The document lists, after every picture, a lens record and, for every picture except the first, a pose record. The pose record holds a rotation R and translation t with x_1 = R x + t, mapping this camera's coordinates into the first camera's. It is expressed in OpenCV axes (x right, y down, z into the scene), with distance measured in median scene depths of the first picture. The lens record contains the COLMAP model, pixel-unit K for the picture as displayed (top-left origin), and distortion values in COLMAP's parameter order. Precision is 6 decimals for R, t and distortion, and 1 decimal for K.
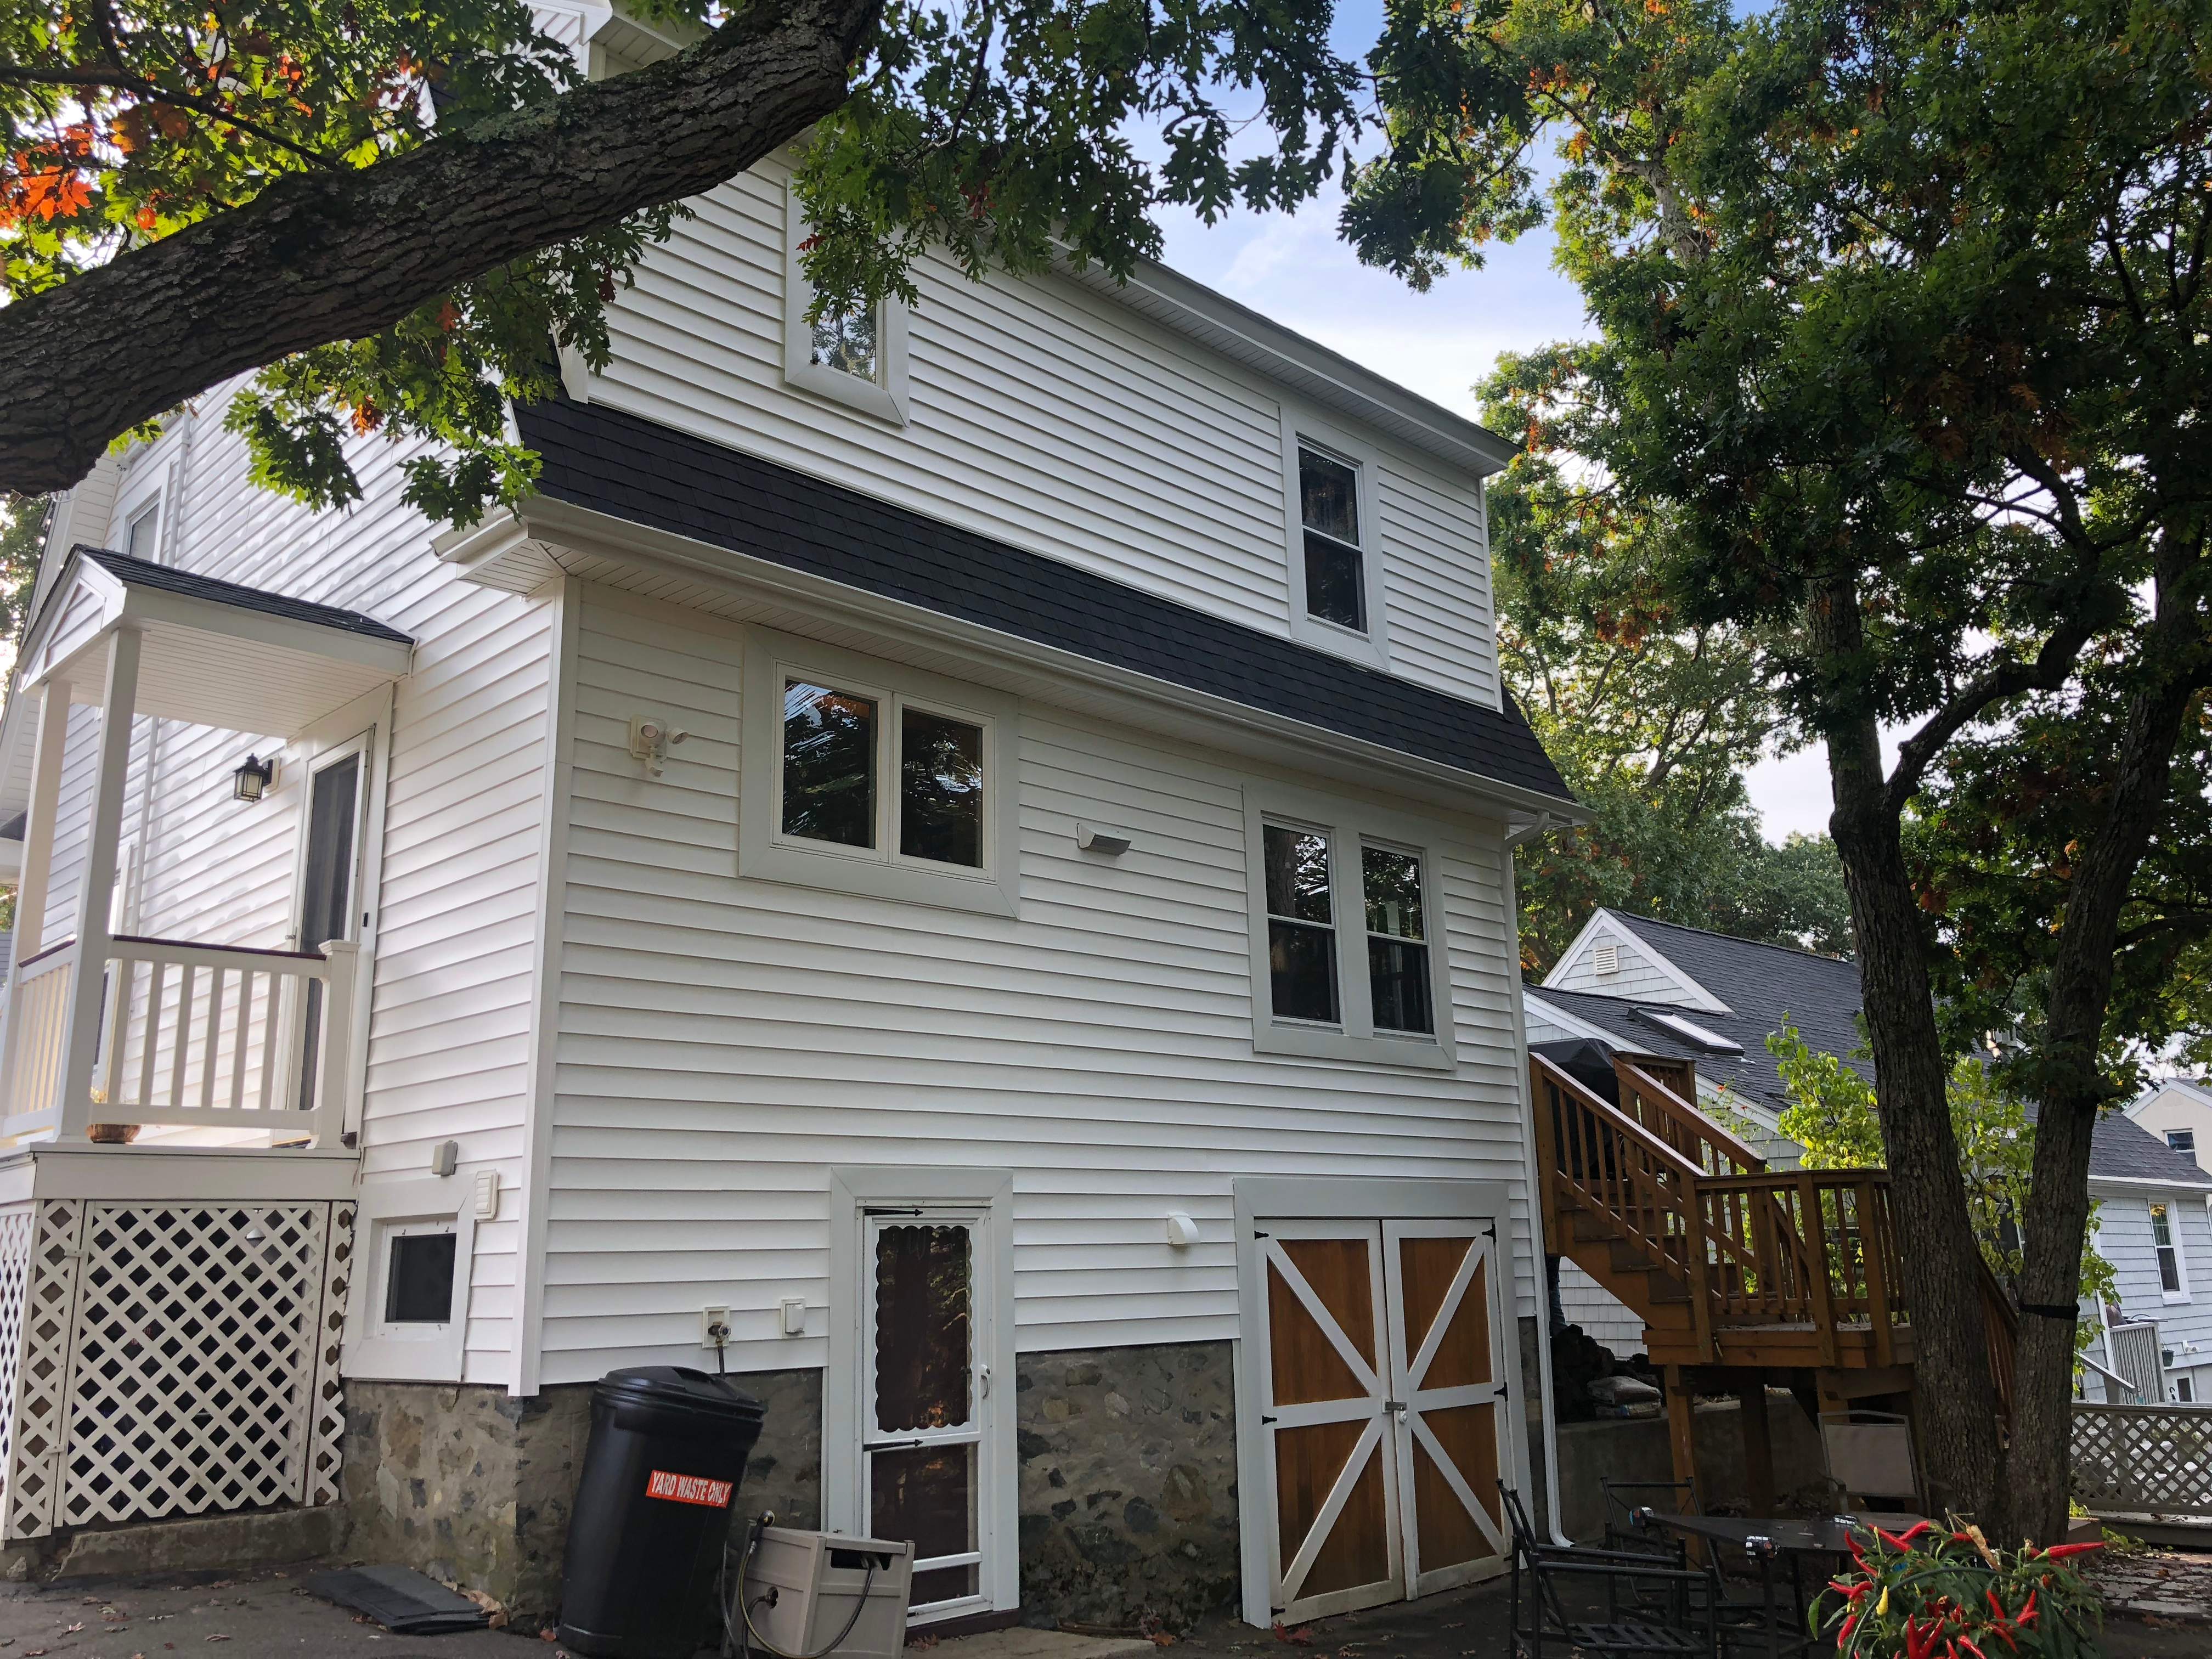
lens RADIAL K [[1780.1, 0, 1103.5], [0, 1780.1, 826.9], [0, 0, 1]] dist [0.062952, -0.085006]
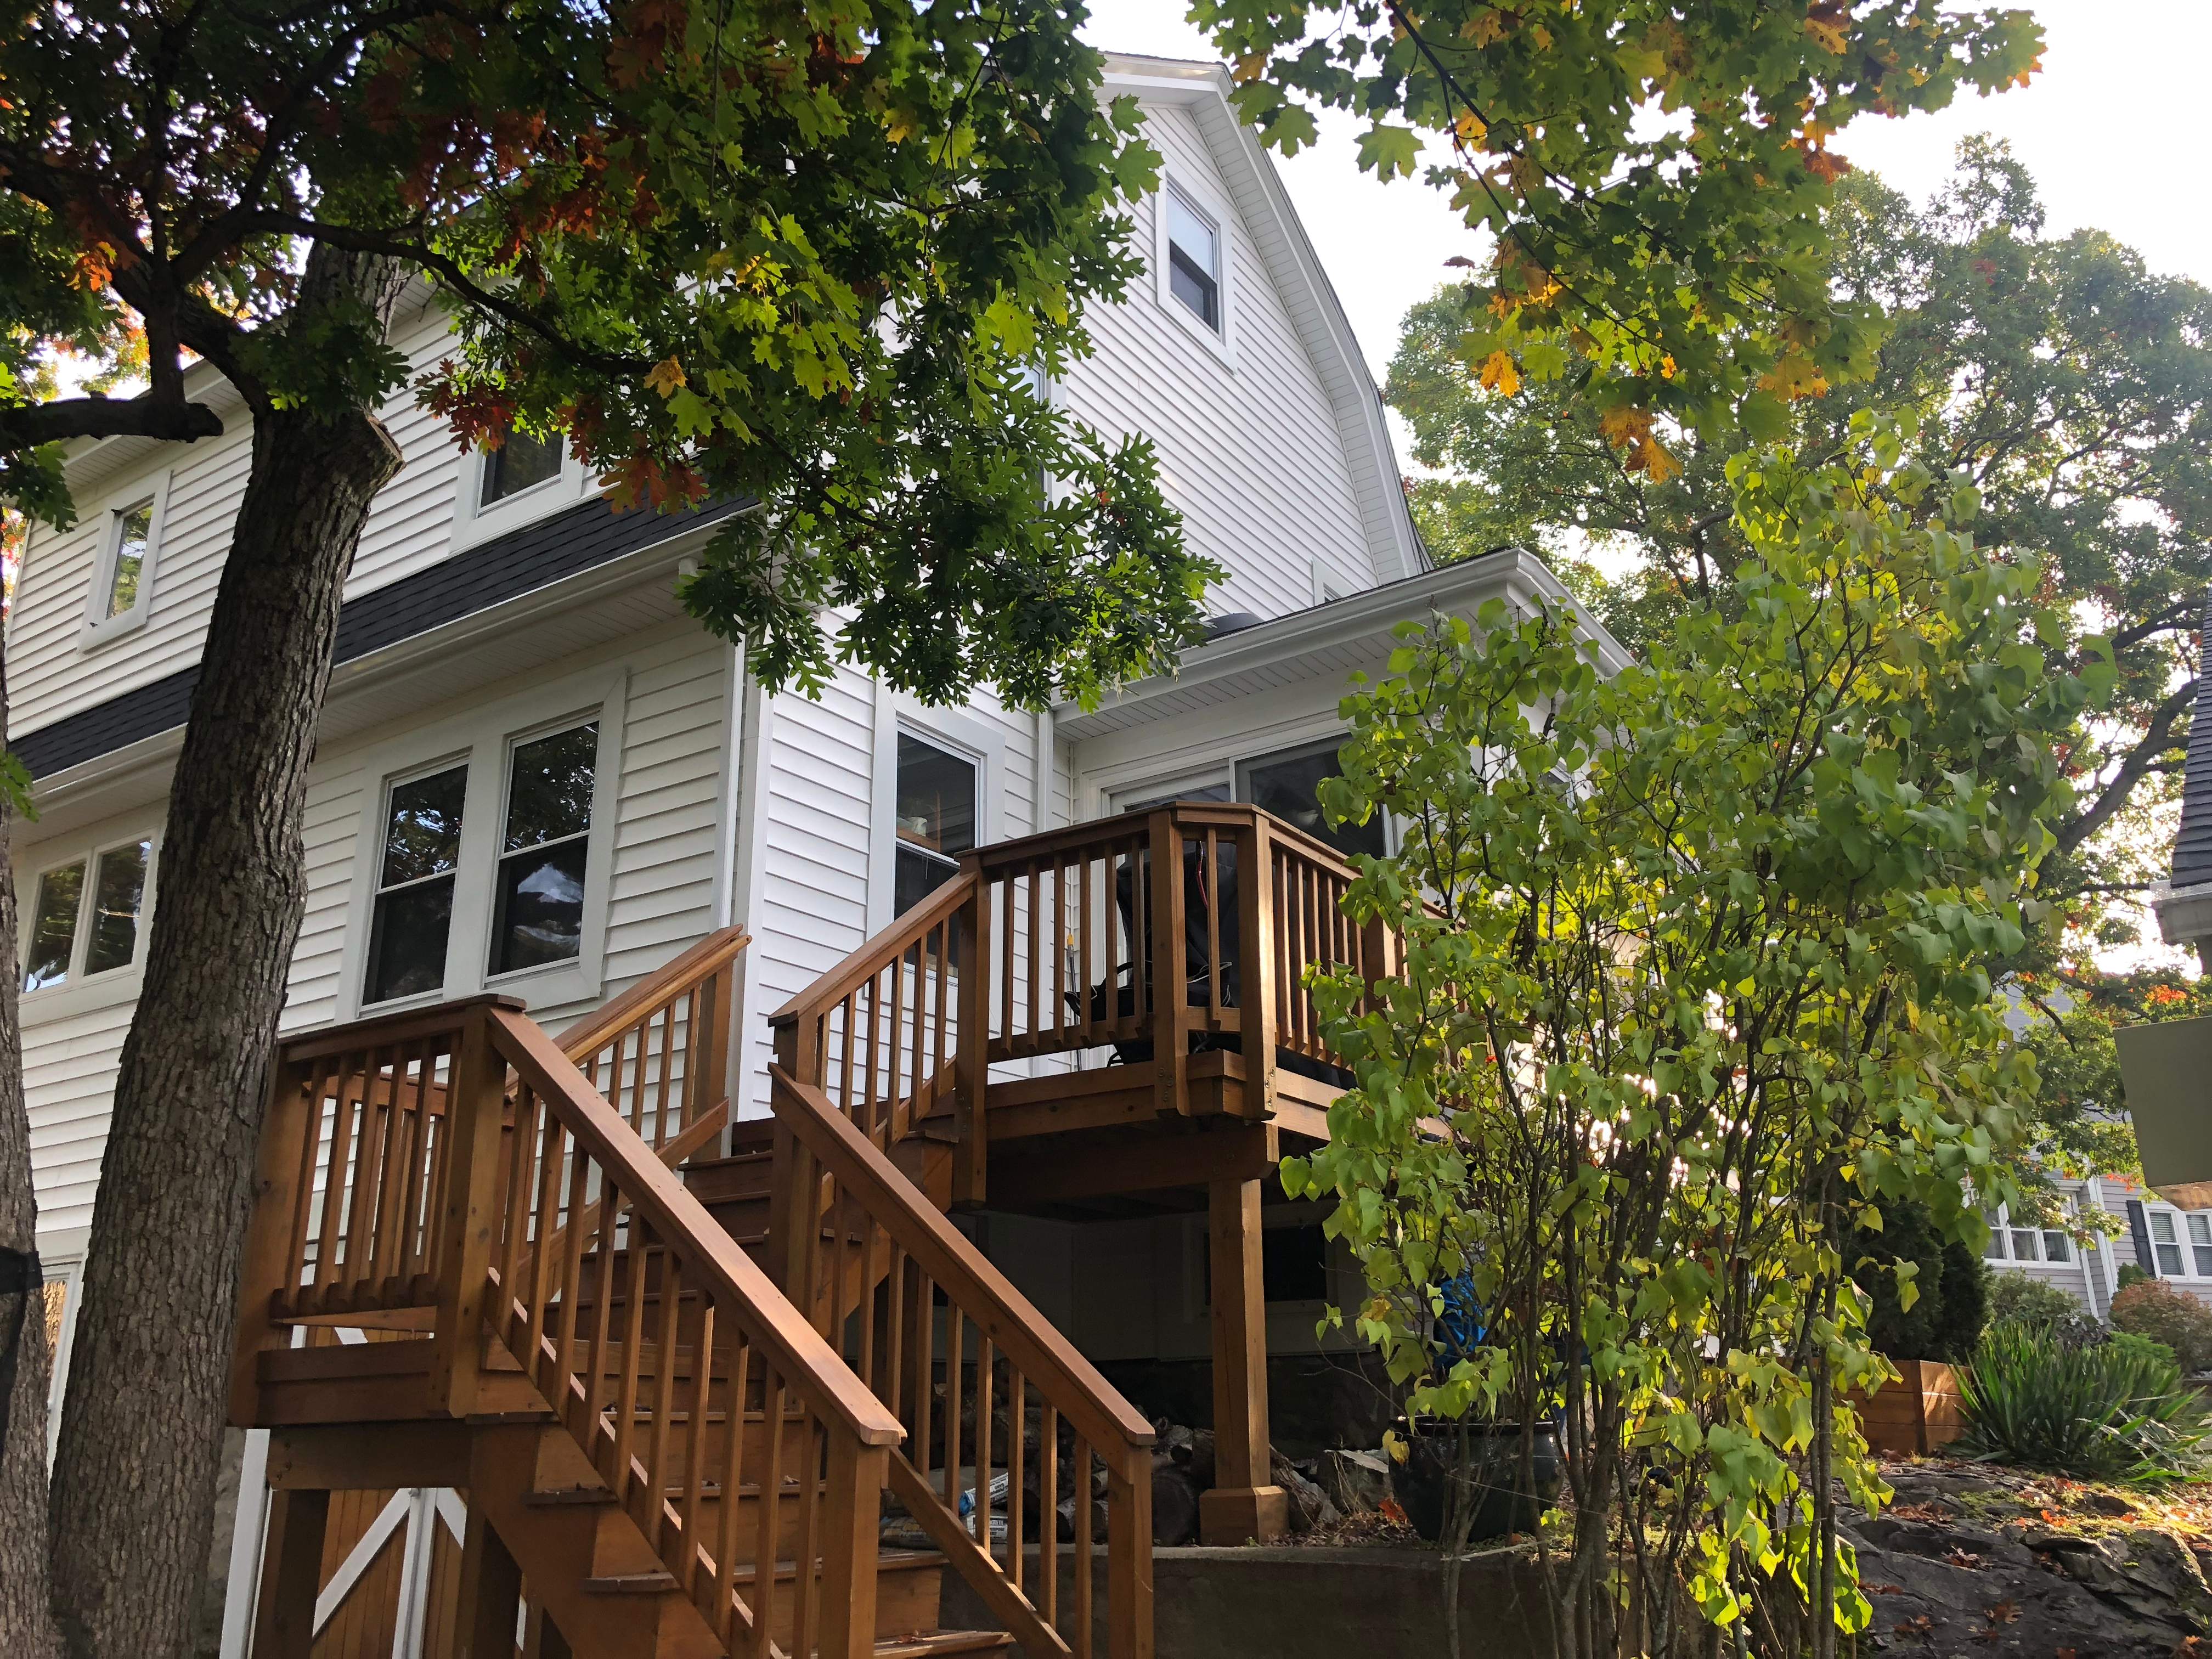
lens RADIAL K [[1766.1, 0, 1111.2], [0, 1766.1, 819.7], [0, 0, 1]] dist [0.118314, -0.269483]
pose [[0.198359, -0.302575, -0.932256, 1.063497], [0.238118, 0.937537, -0.253624, 0.348735], [0.950765, -0.171678, 0.258017, 1.219084]]
